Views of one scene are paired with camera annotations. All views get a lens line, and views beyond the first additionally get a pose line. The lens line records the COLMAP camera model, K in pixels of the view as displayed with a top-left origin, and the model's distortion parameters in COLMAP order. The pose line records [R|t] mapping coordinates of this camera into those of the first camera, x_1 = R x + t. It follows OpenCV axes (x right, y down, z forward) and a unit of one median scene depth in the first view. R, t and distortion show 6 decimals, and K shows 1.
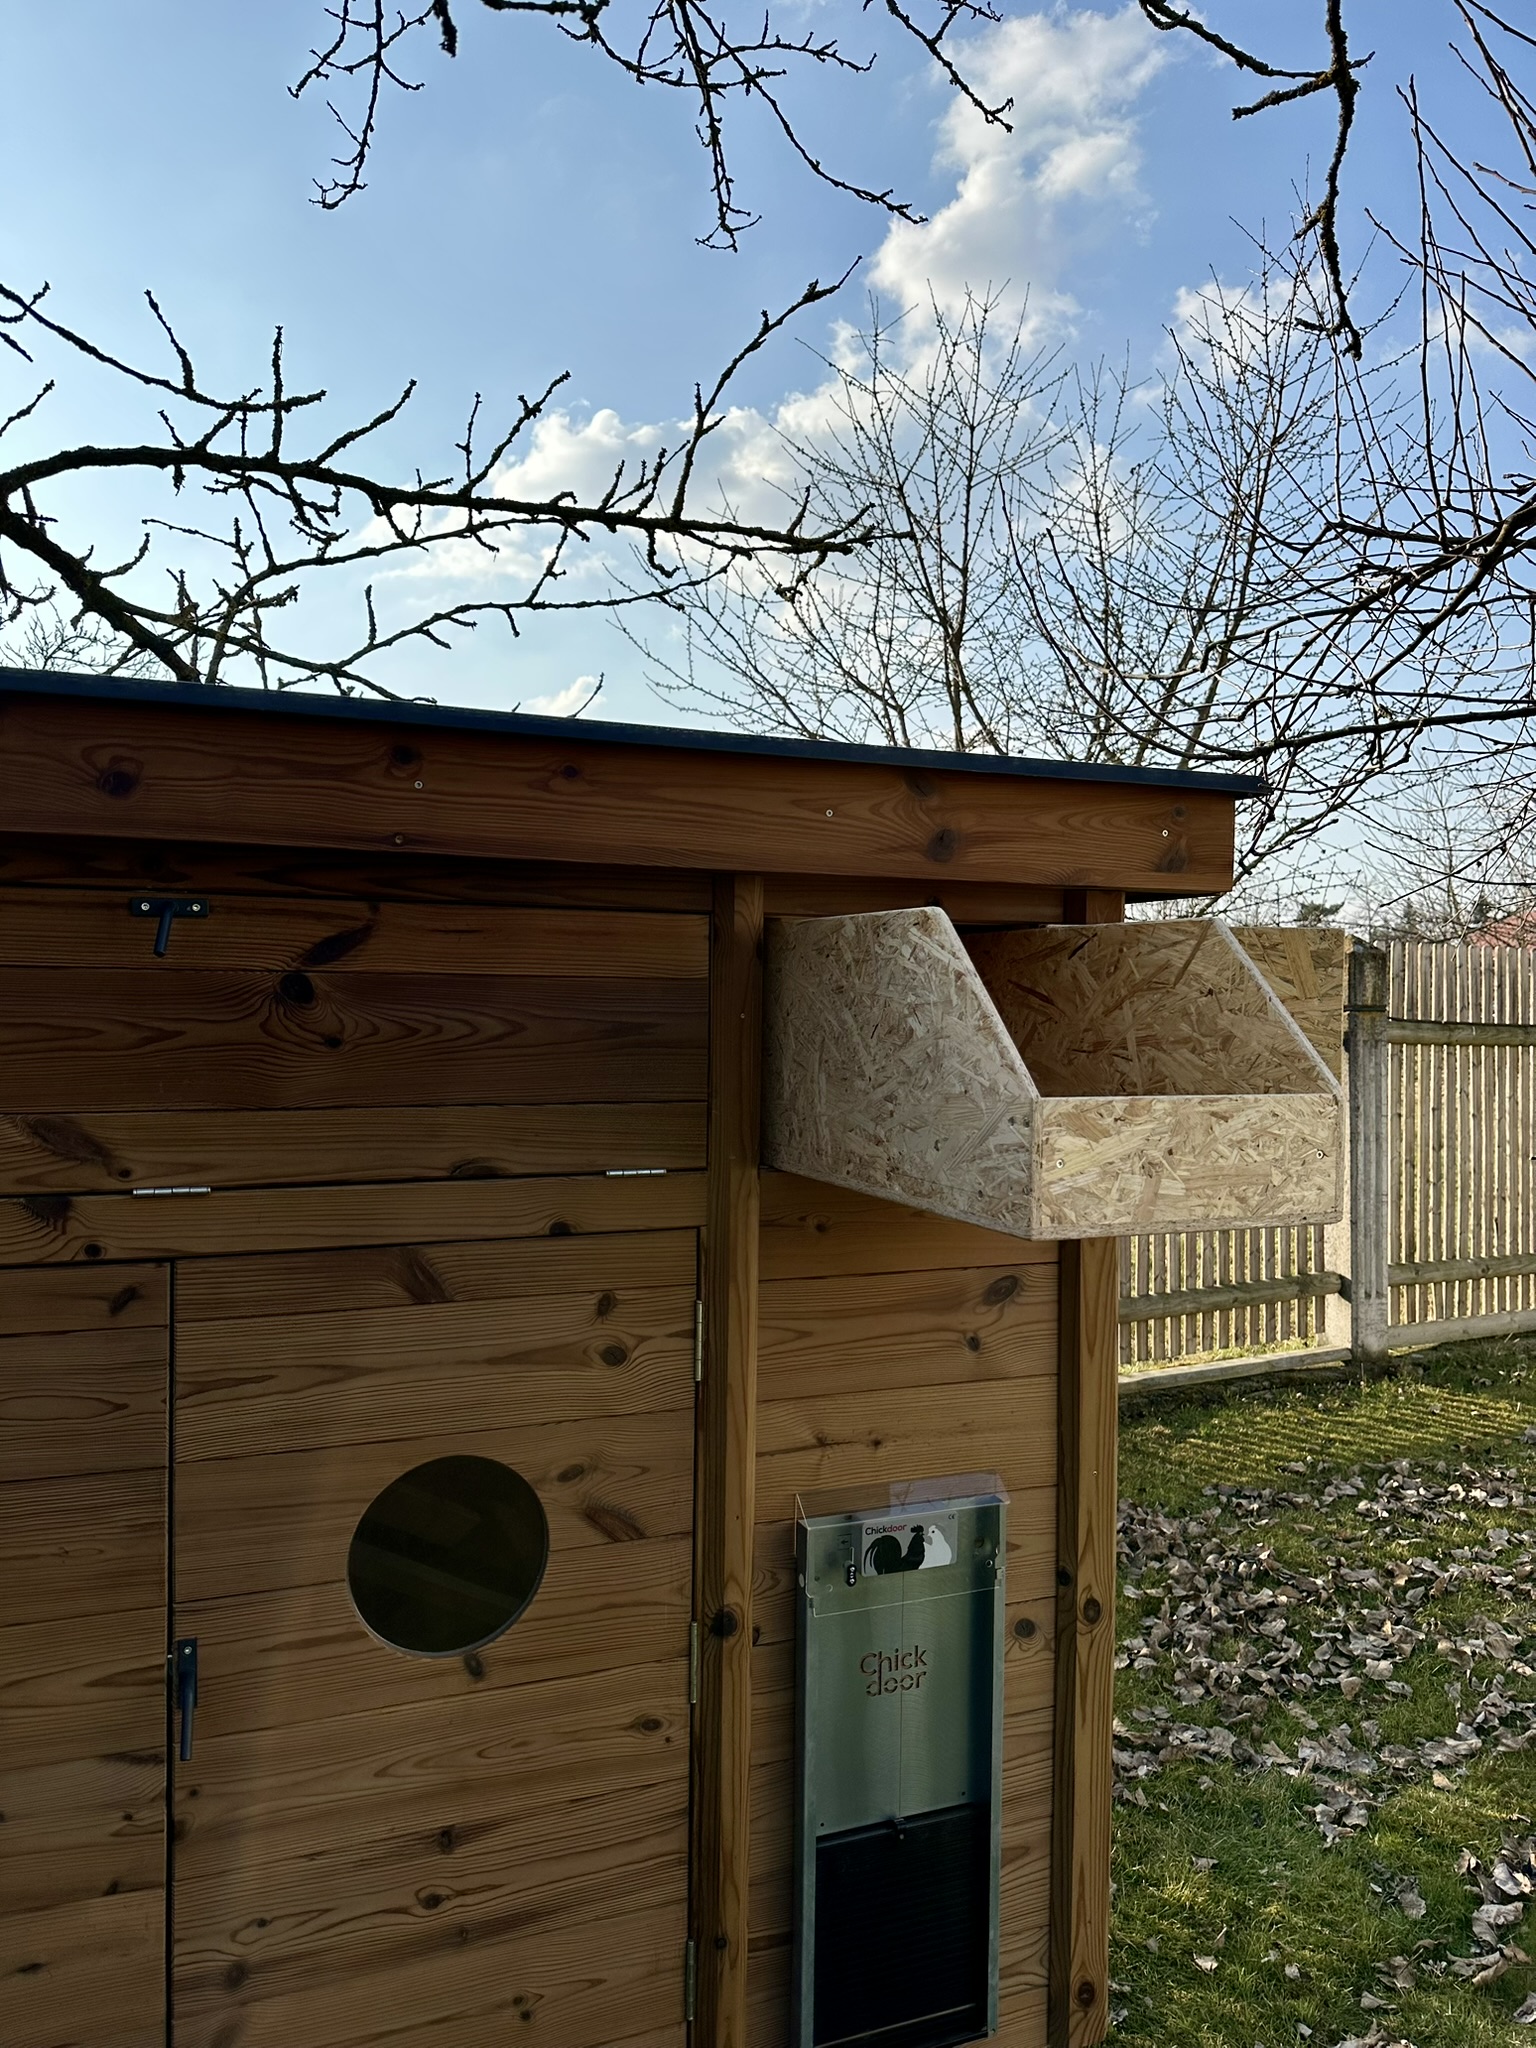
lens RADIAL K [[1475.7, 0, 785.6], [0, 1475.7, 1059.4], [0, 0, 1]] dist [0.031313, -0.032874]
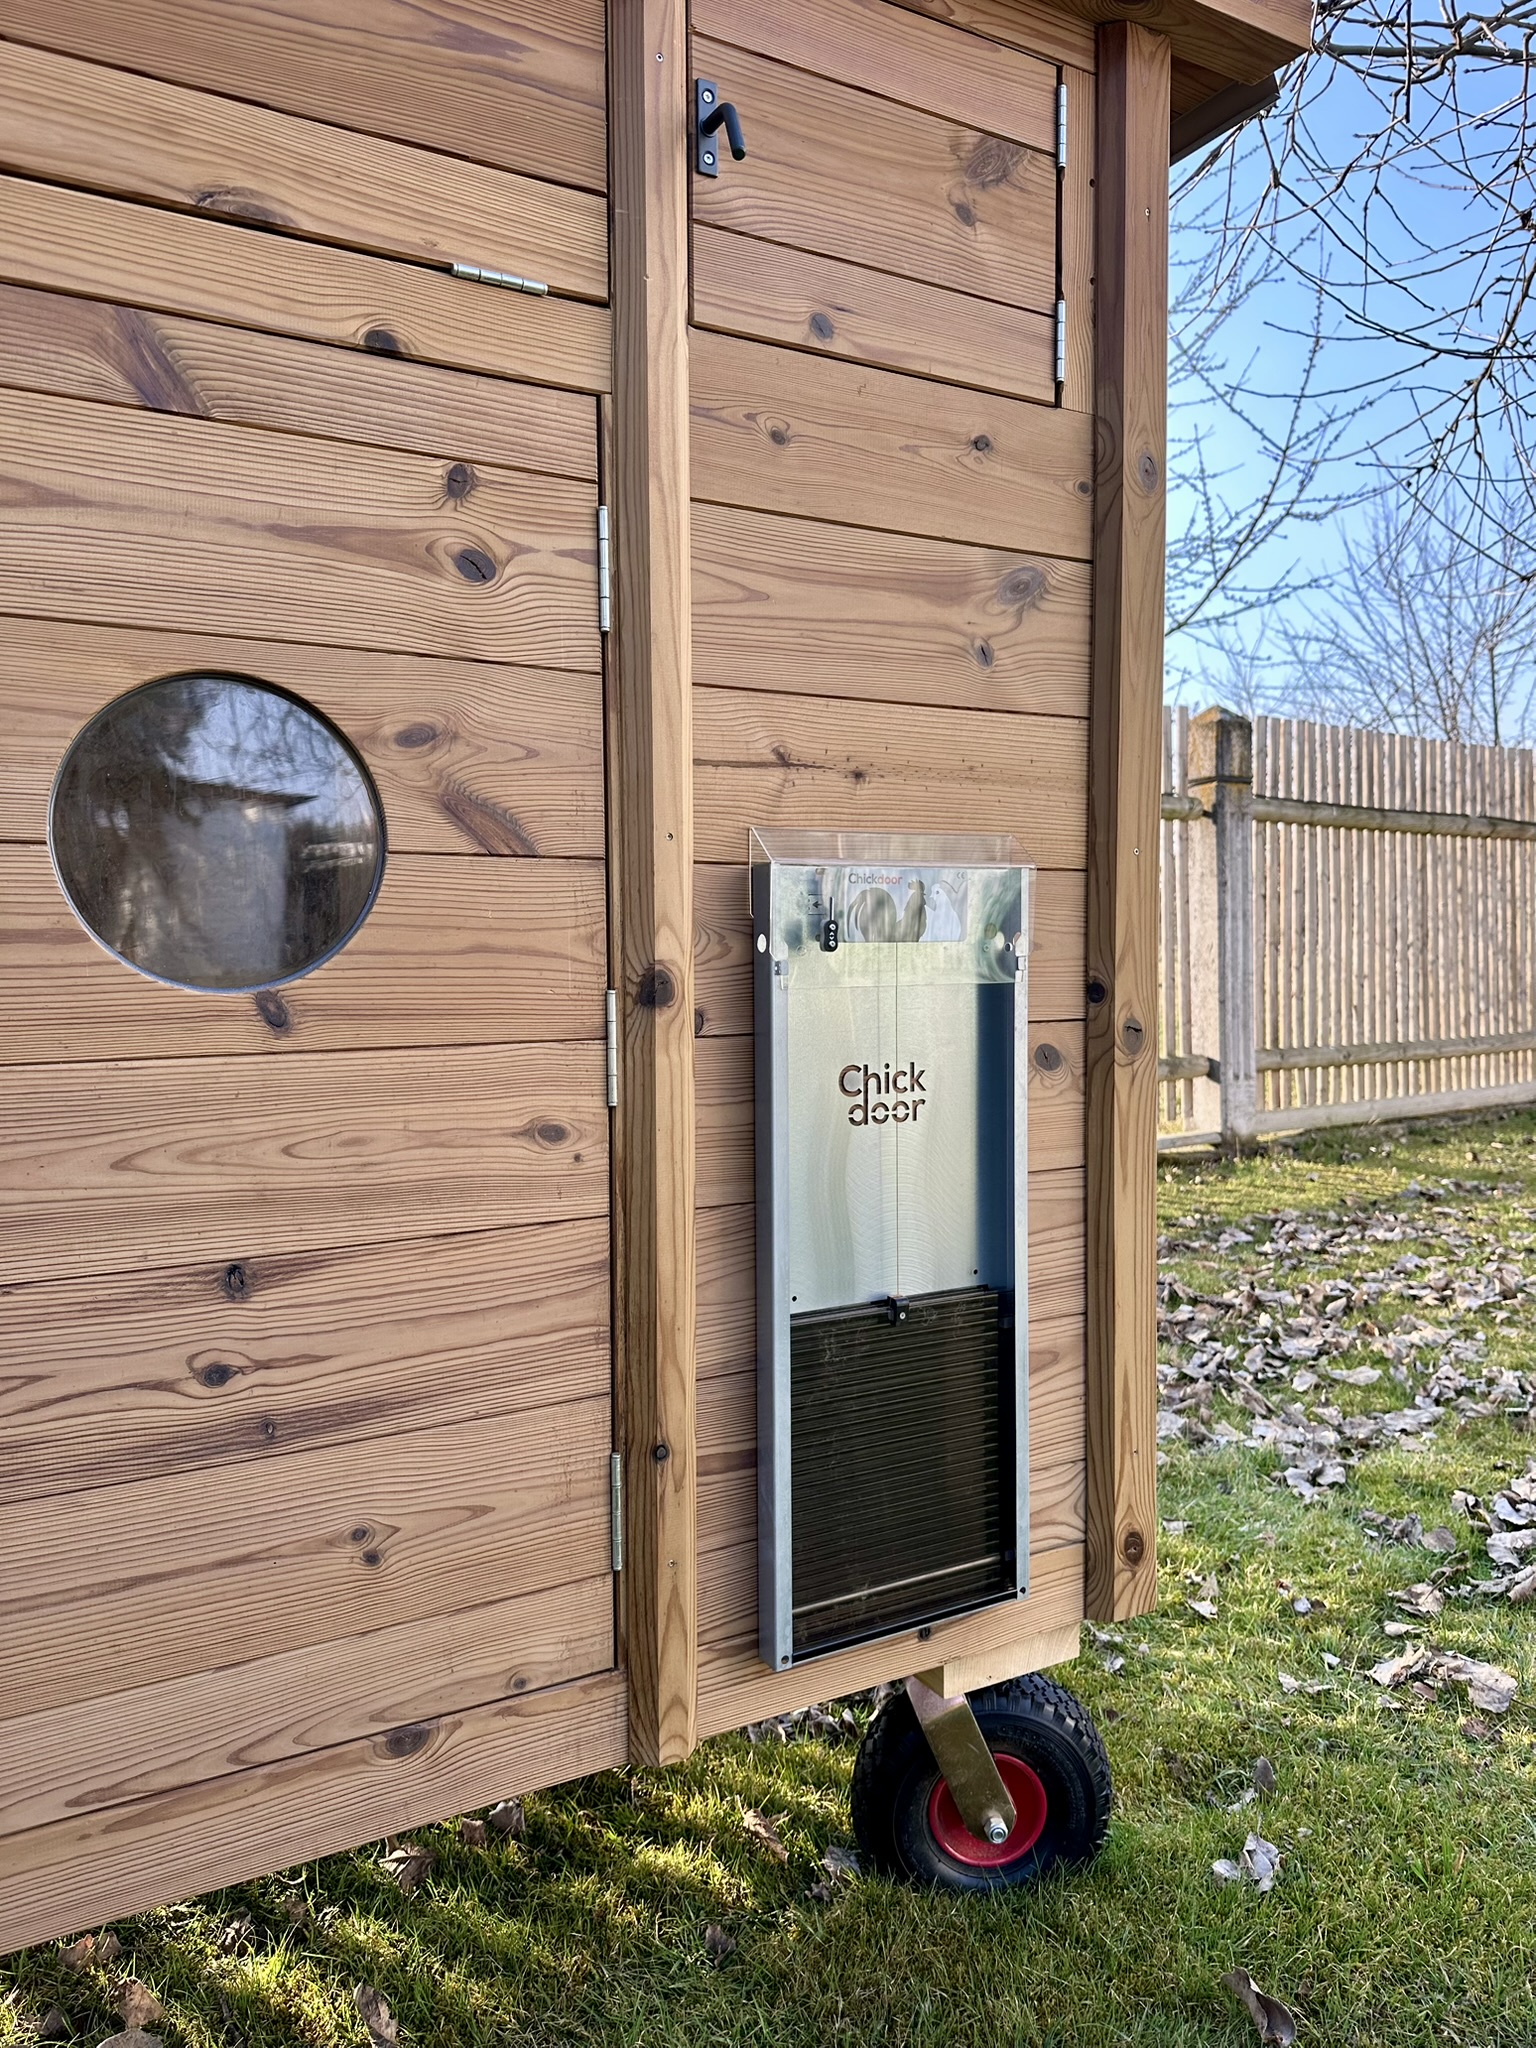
lens RADIAL K [[1475.7, 0, 801.7], [0, 1475.7, 1060.7], [0, 0, 1]] dist [0.031313, -0.032874]
pose [[0.990559, -0.026389, 0.134521, -0.063199], [0.020911, 0.998900, 0.041977, 0.366301], [-0.135481, -0.038767, 0.990021, 0.303690]]
